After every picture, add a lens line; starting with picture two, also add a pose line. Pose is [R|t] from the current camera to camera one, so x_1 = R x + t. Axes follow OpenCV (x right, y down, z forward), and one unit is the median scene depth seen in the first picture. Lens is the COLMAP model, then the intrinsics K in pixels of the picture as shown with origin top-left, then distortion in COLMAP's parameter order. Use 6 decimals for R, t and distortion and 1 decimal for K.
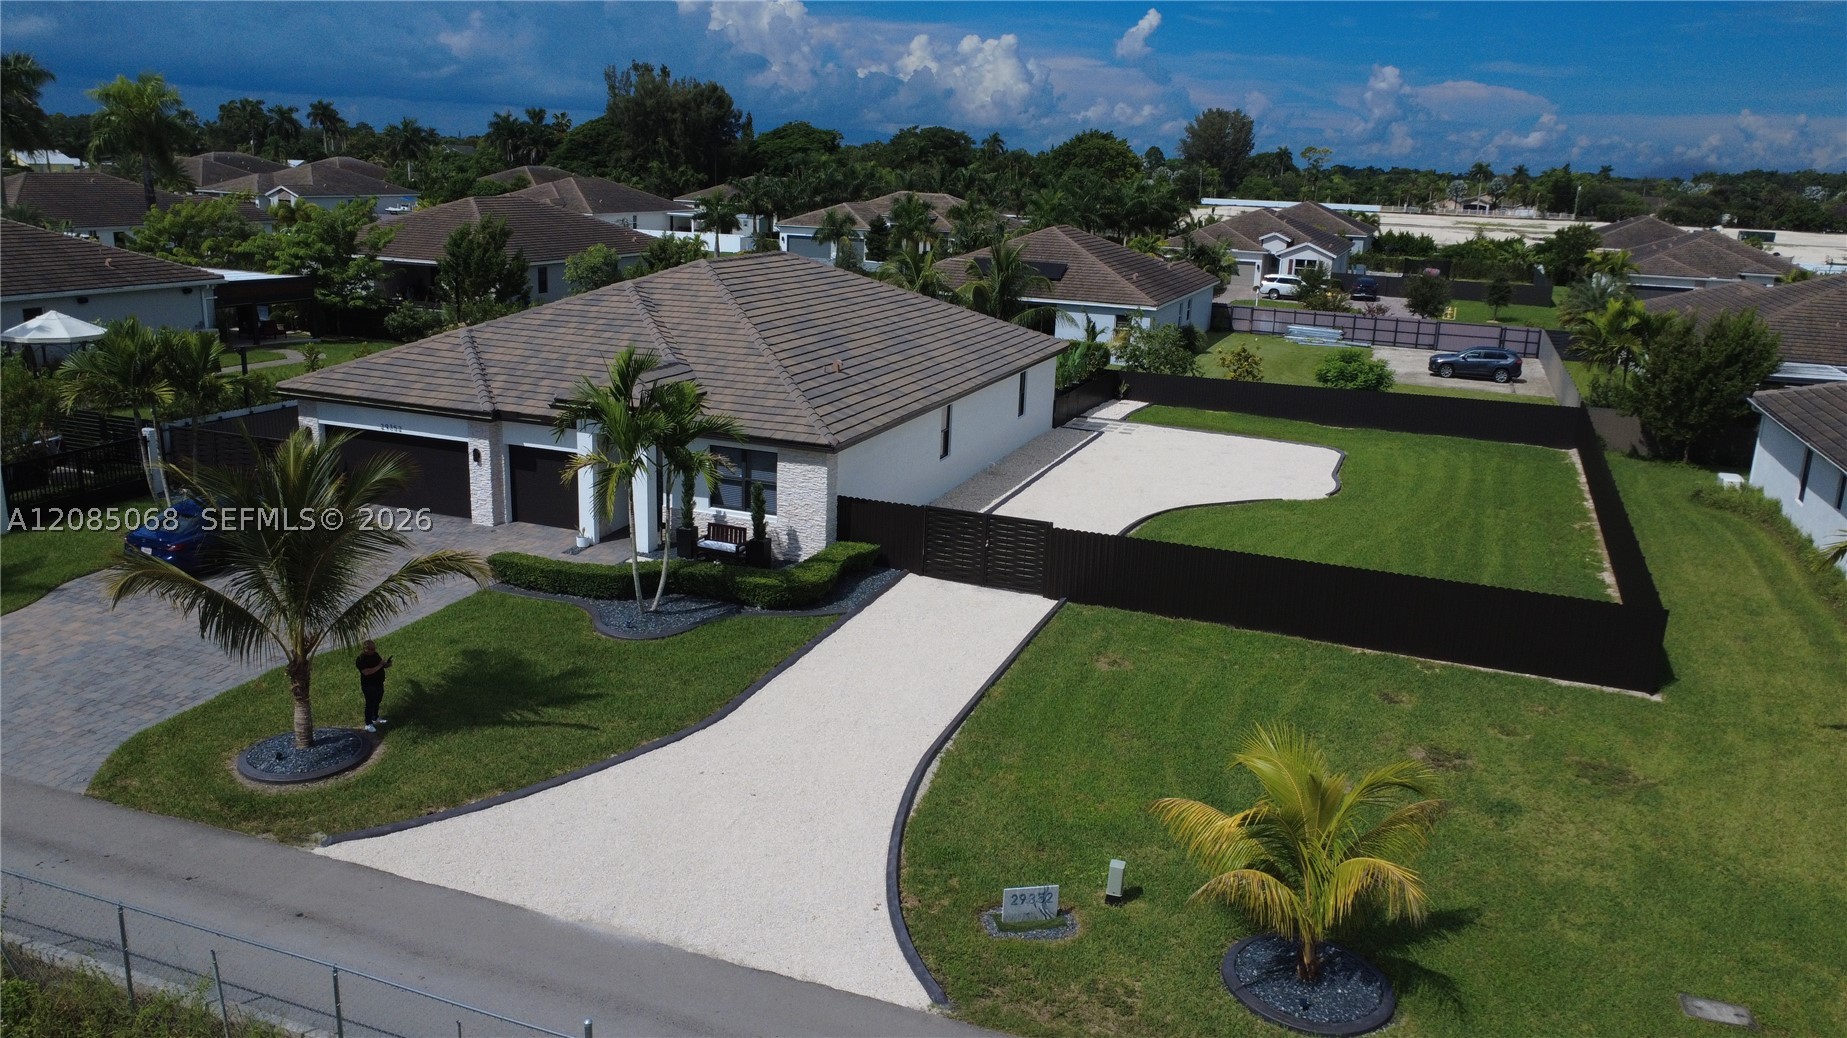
lens RADIAL K [[1376.0, 0, 923.5], [0, 1376.0, 519.0], [0, 0, 1]] dist [0.007626, -0.002576]
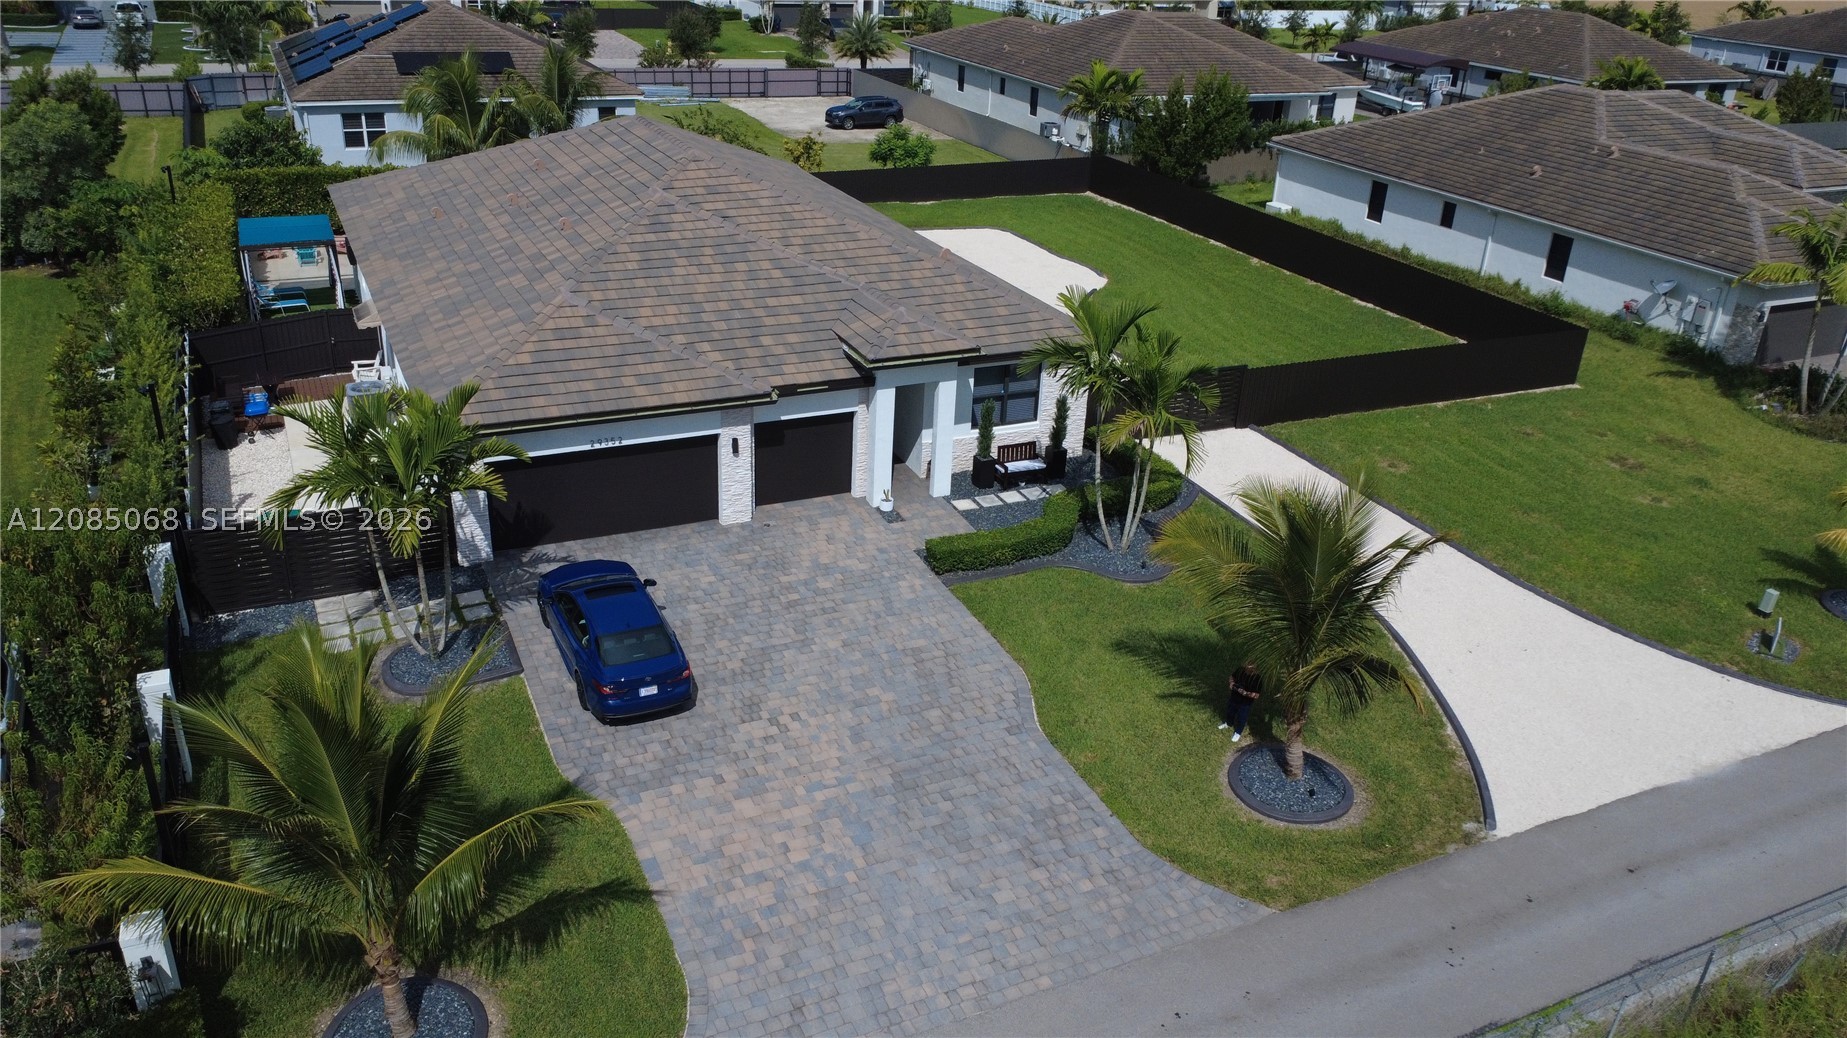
lens RADIAL K [[1376.0, 0, 923.5], [0, 1376.0, 519.0], [0, 0, 1]] dist [0.007626, -0.002576]
pose [[0.692815, -0.311645, 0.650295, -0.798734], [0.163461, 0.946188, 0.279299, -0.217802], [-0.702344, -0.087204, 0.706476, 0.324913]]
